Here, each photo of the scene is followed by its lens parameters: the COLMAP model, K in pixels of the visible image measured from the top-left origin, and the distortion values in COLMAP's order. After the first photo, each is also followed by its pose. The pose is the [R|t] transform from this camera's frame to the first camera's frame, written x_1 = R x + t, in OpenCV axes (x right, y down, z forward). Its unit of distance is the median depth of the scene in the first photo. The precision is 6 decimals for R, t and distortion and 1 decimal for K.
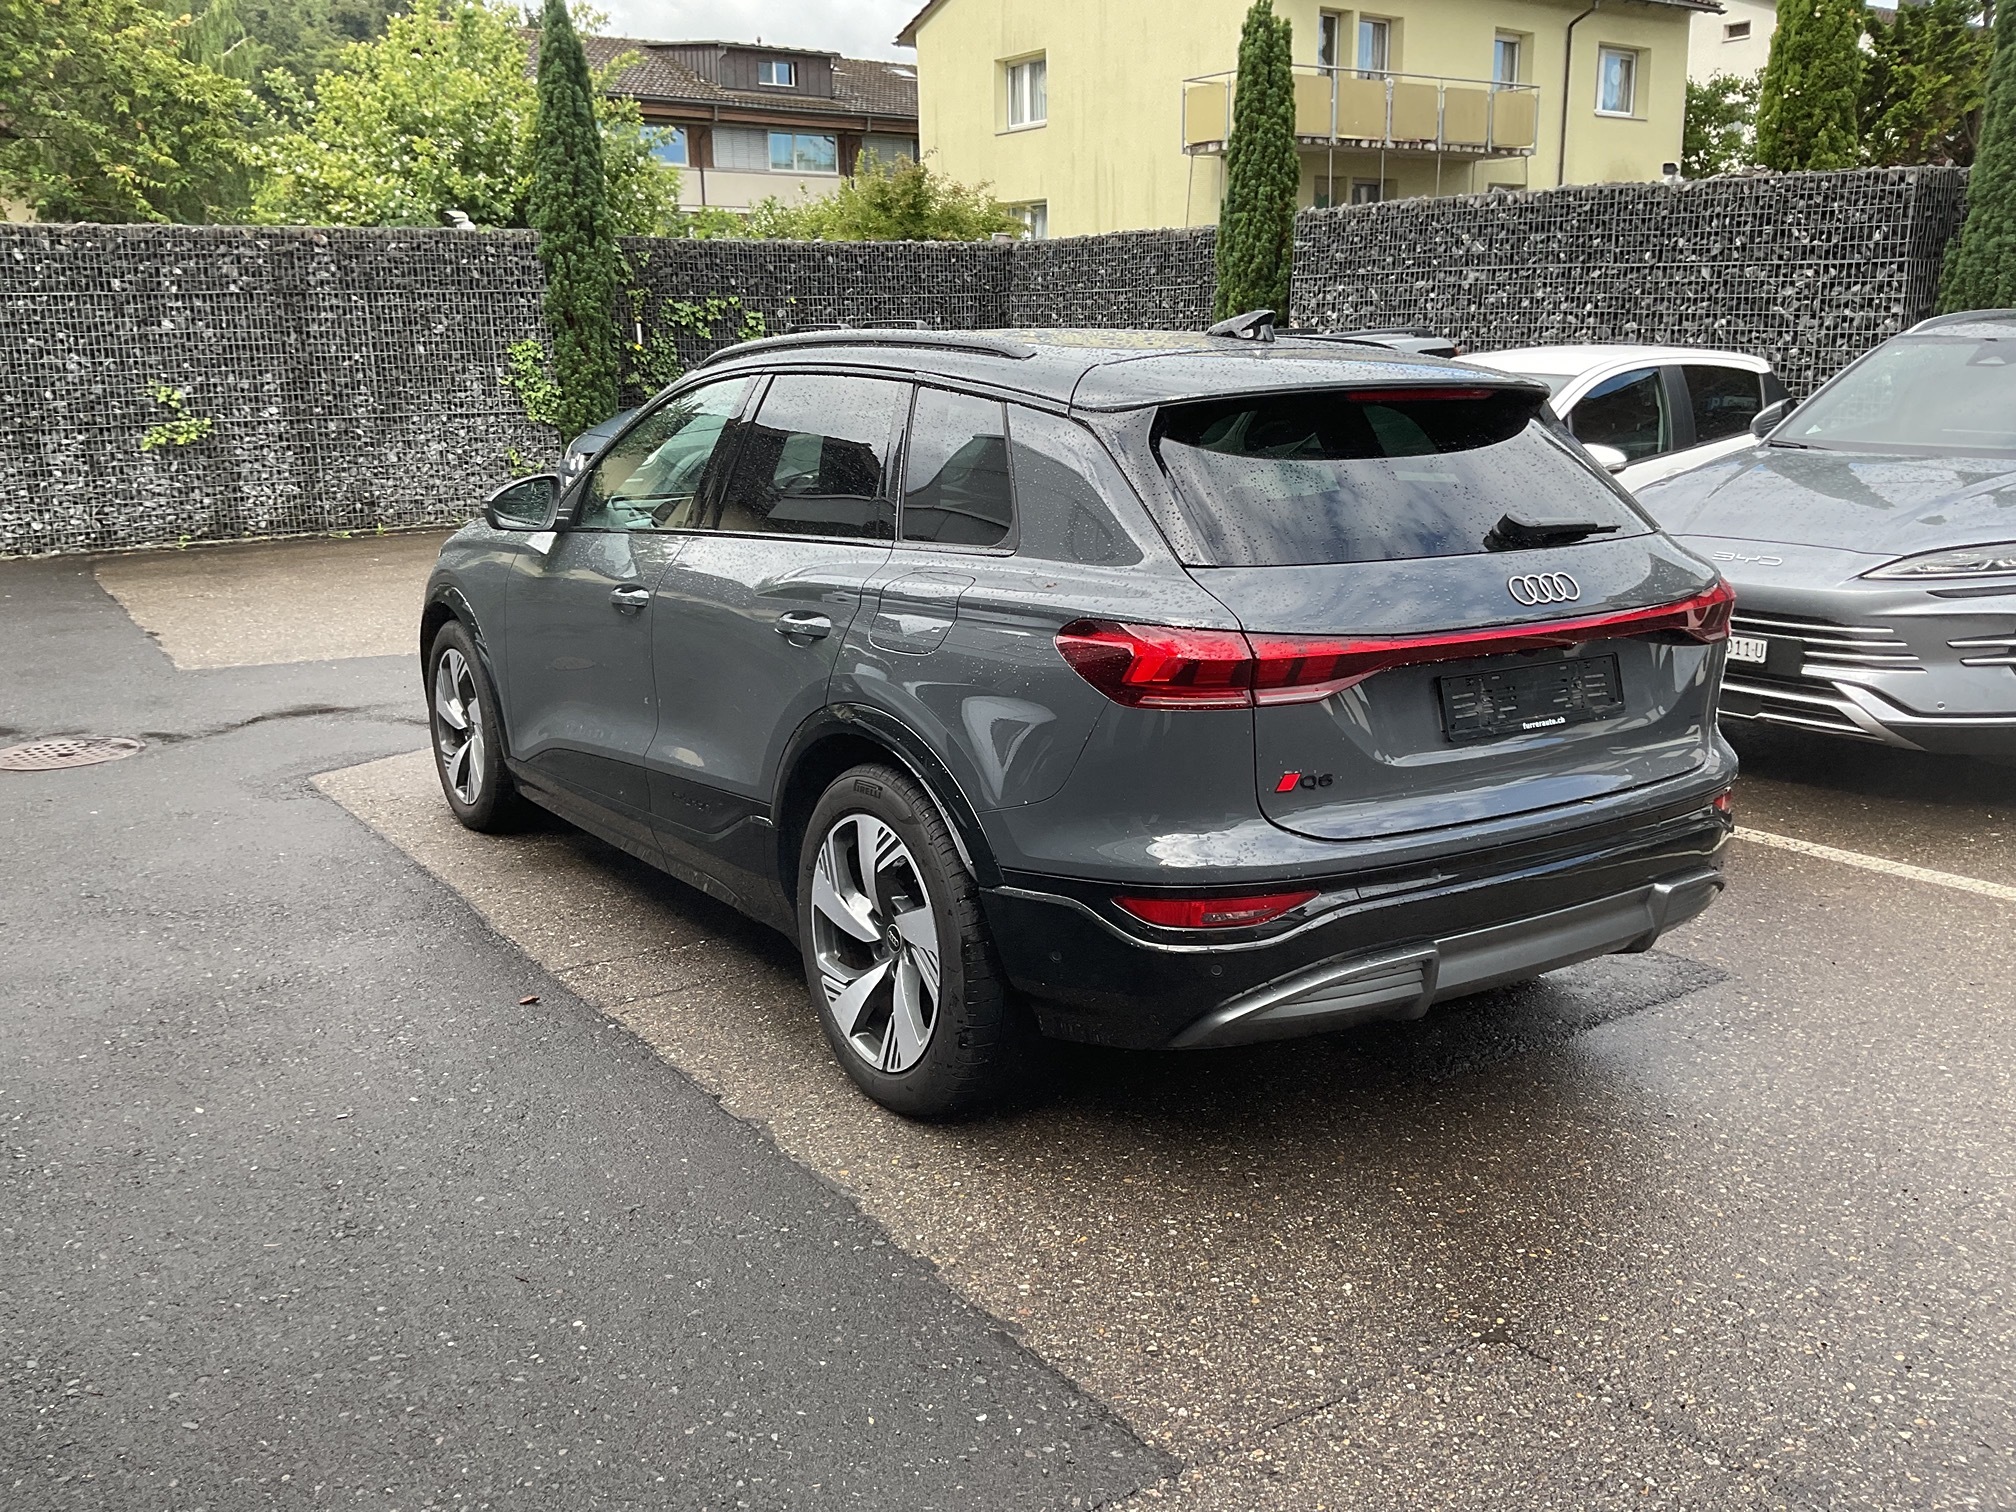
lens RADIAL K [[1679.8, 0, 1005.5], [0, 1679.8, 763.3], [0, 0, 1]] dist [0.070956, -0.132703]
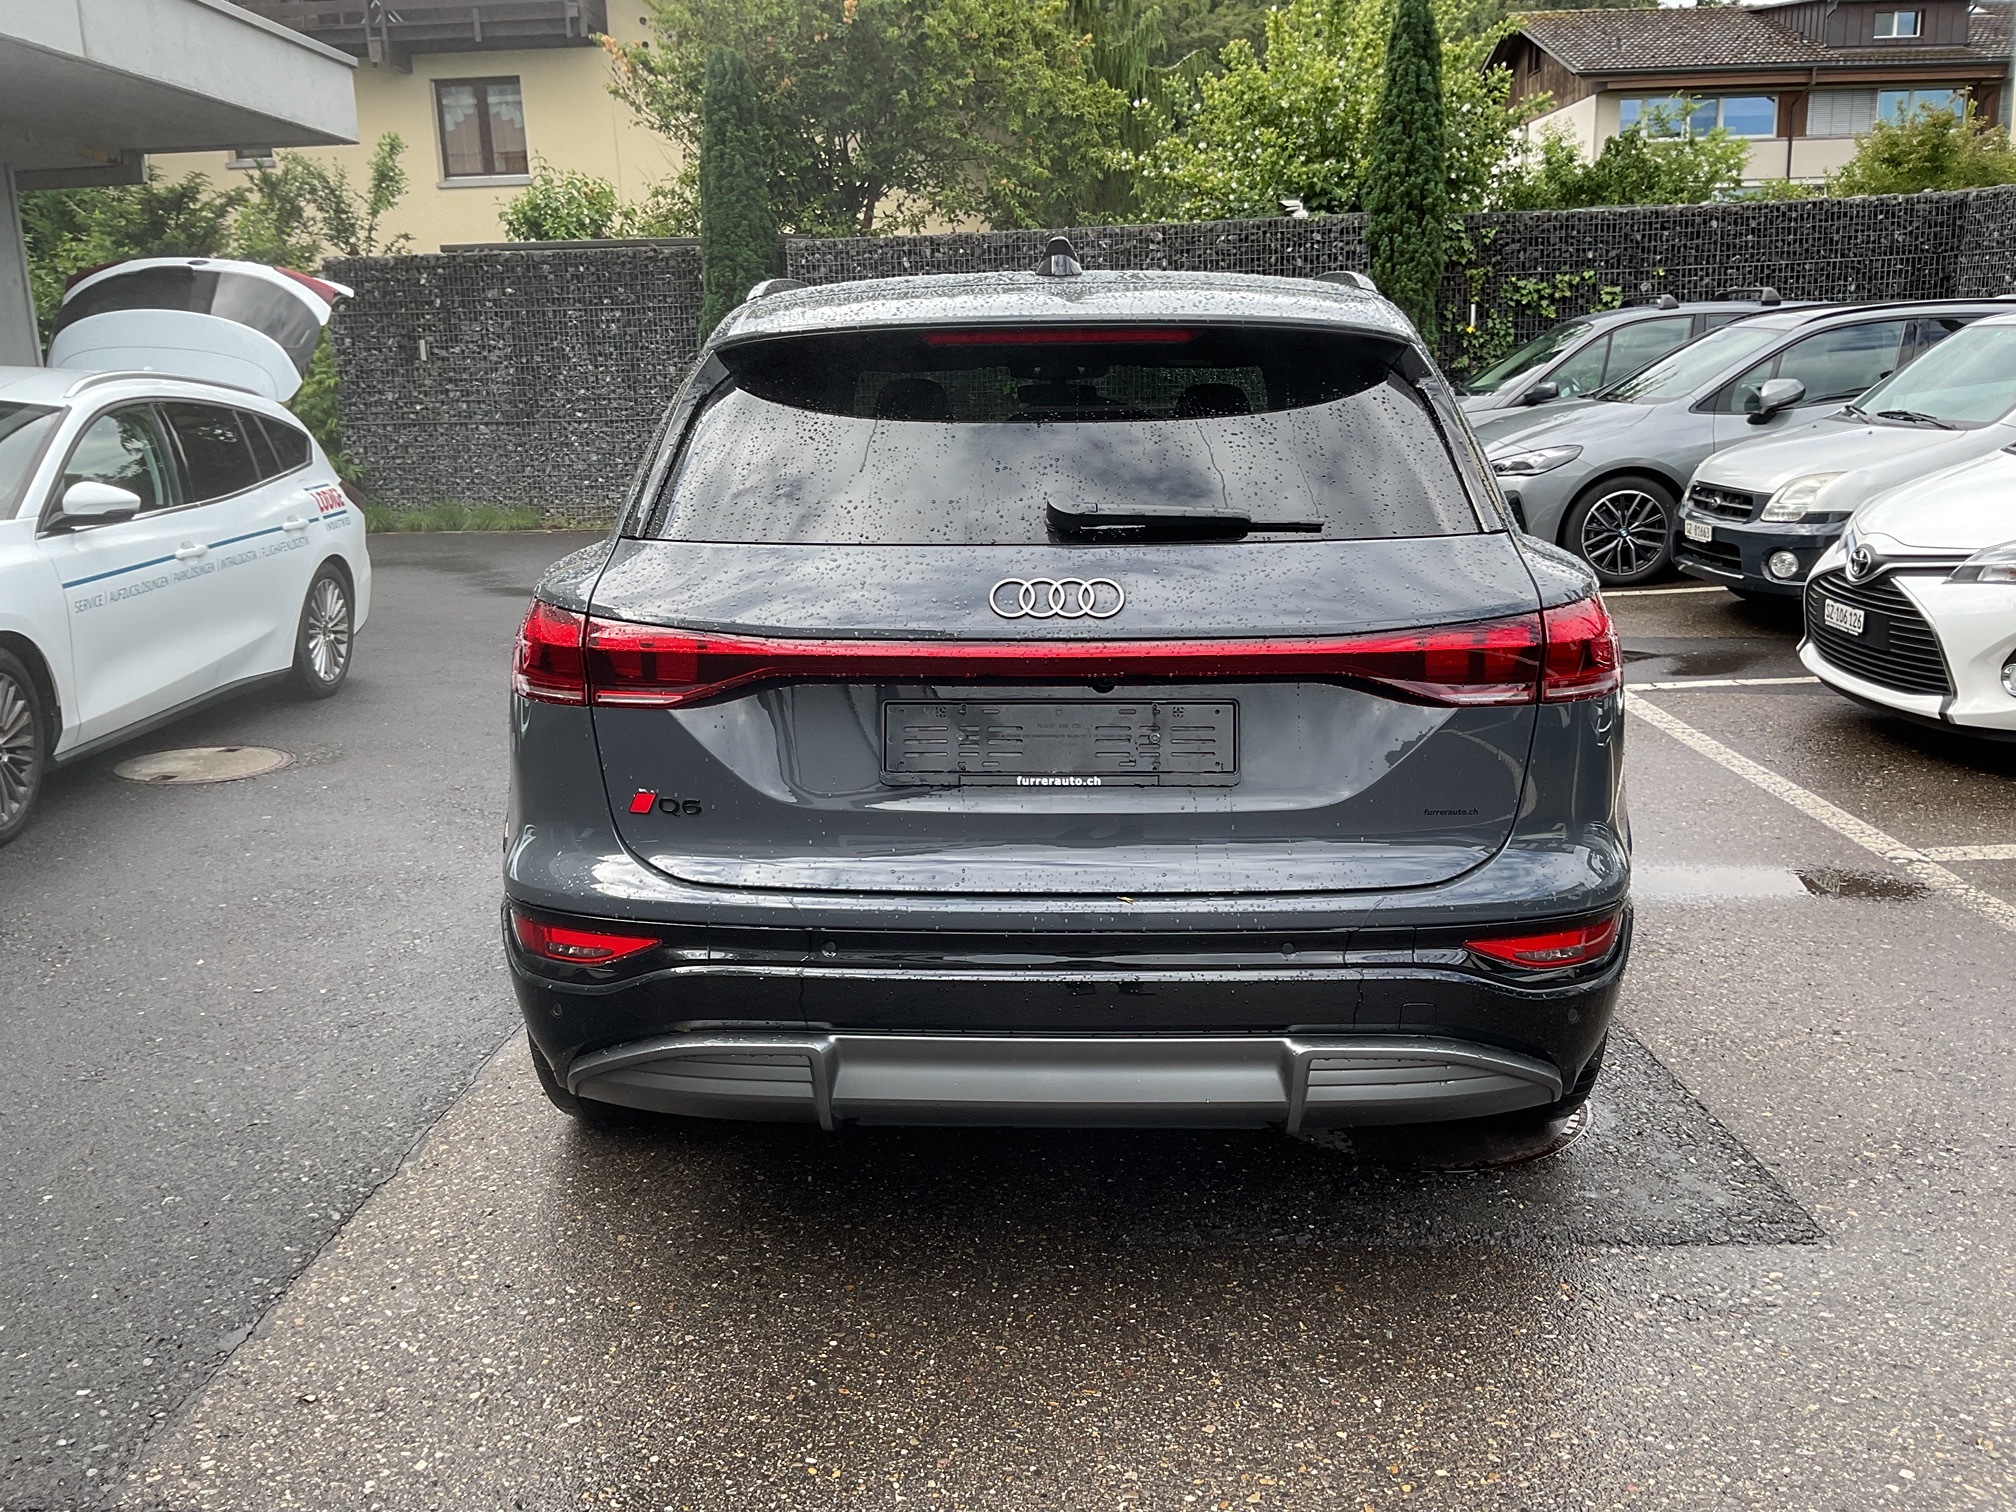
lens RADIAL K [[1679.8, 0, 911.7], [0, 1679.8, 750.5], [0, 0, 1]] dist [0.070956, -0.132703]
pose [[0.807211, 0.119718, -0.577994, 0.168145], [-0.121572, 0.991941, 0.035674, -0.013406], [0.577607, 0.041471, 0.815261, 0.089920]]
